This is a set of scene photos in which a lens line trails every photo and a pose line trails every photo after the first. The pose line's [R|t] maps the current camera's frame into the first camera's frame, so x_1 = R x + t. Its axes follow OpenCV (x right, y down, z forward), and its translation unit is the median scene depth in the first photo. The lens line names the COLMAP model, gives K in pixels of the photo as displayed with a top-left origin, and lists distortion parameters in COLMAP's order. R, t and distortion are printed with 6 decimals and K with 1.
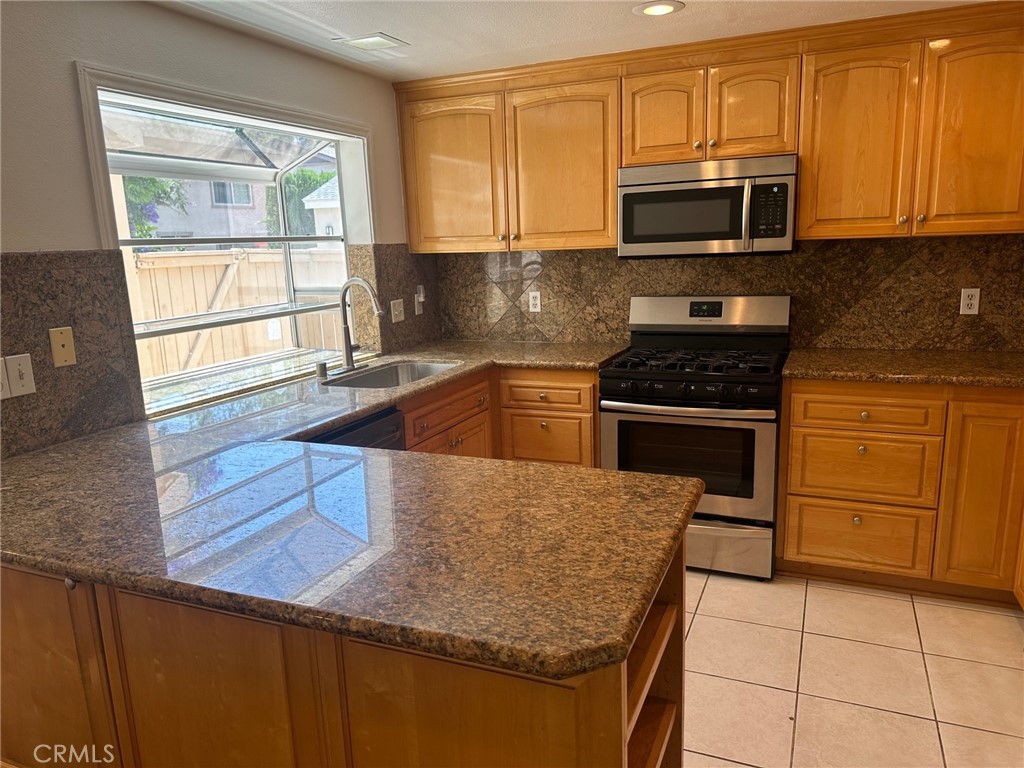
lens RADIAL K [[713.0, 0, 517.1], [0, 713.0, 388.9], [0, 0, 1]] dist [0.058663, -0.075258]
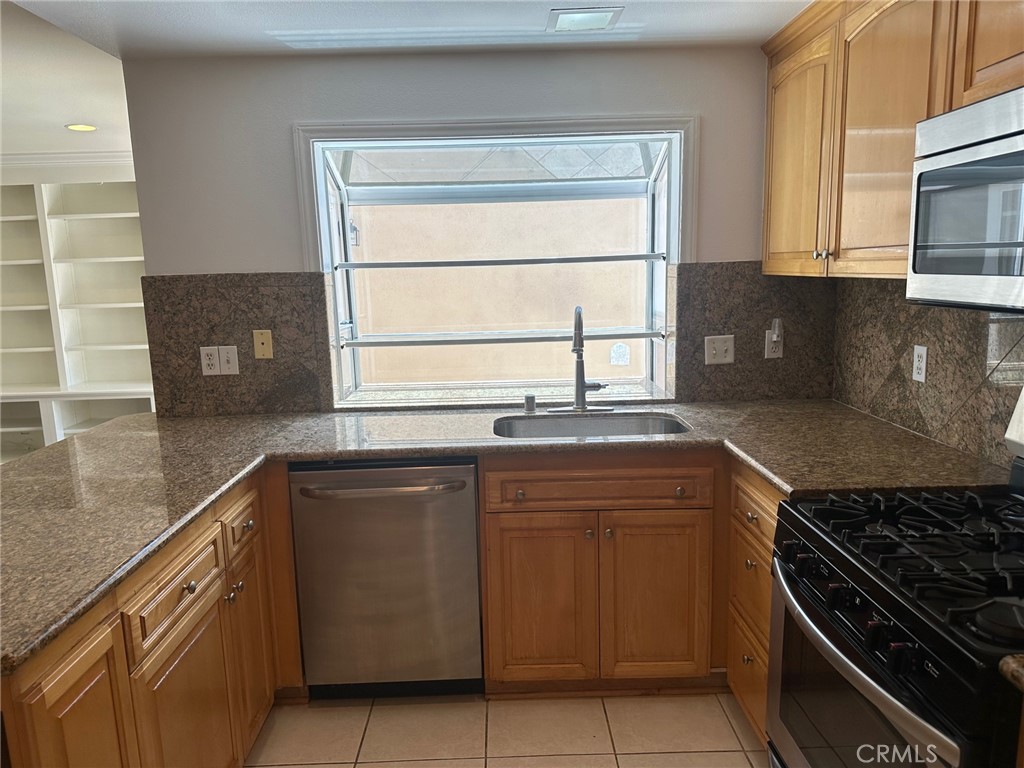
lens RADIAL K [[713.0, 0, 510.2], [0, 713.0, 387.9], [0, 0, 1]] dist [0.058663, -0.075258]
pose [[0.417752, 0.173193, -0.891901, 0.519917], [-0.172354, 0.978945, 0.109368, -0.139907], [0.892064, 0.108034, 0.438806, 0.574185]]
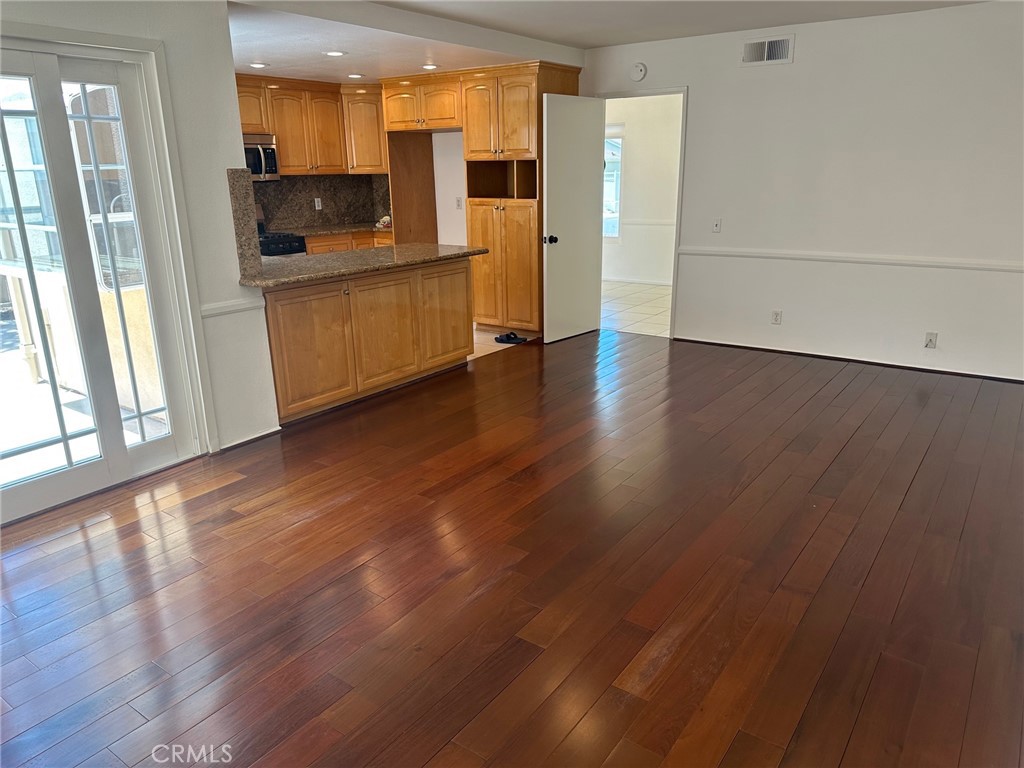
lens RADIAL K [[713.0, 0, 516.6], [0, 713.0, 386.3], [0, 0, 1]] dist [0.058663, -0.075258]
pose [[0.215077, -0.258177, 0.941853, -1.596408], [0.202181, 0.955300, 0.215694, 0.073033], [-0.955440, 0.144034, 0.257661, -0.136031]]
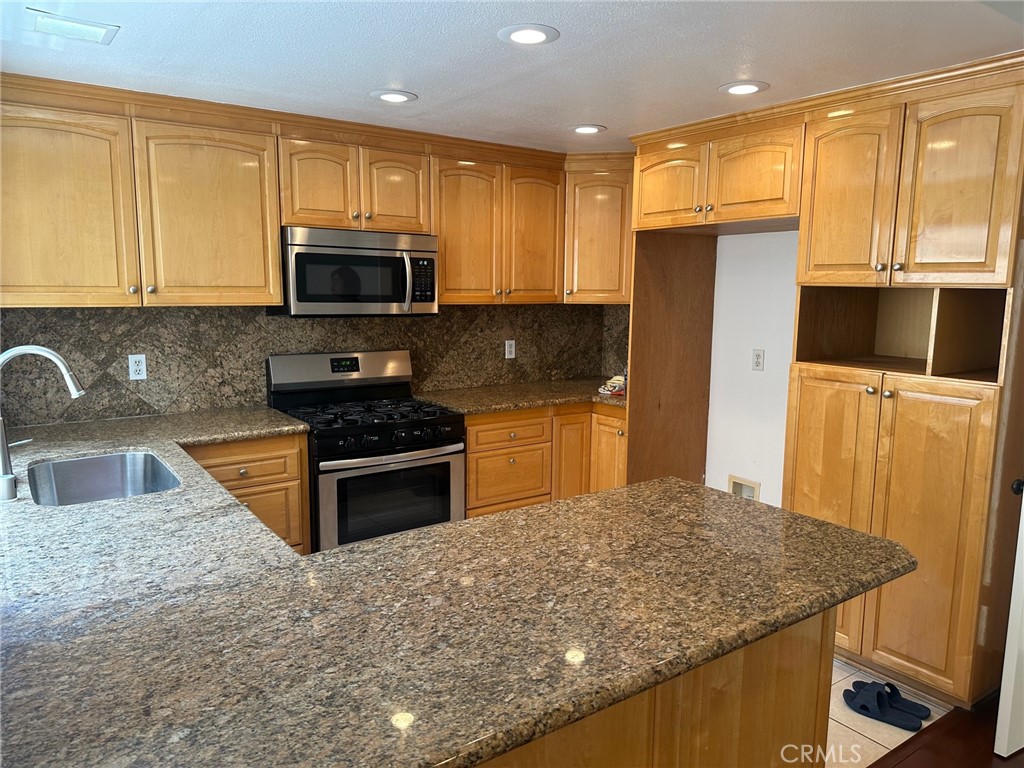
lens RADIAL K [[713.0, 0, 507.0], [0, 713.0, 398.8], [0, 0, 1]] dist [0.058663, -0.075258]
pose [[0.527720, -0.092657, 0.844349, -0.576520], [0.142536, 0.989597, 0.019511, -0.053310], [-0.837374, 0.110054, 0.535438, 0.260850]]
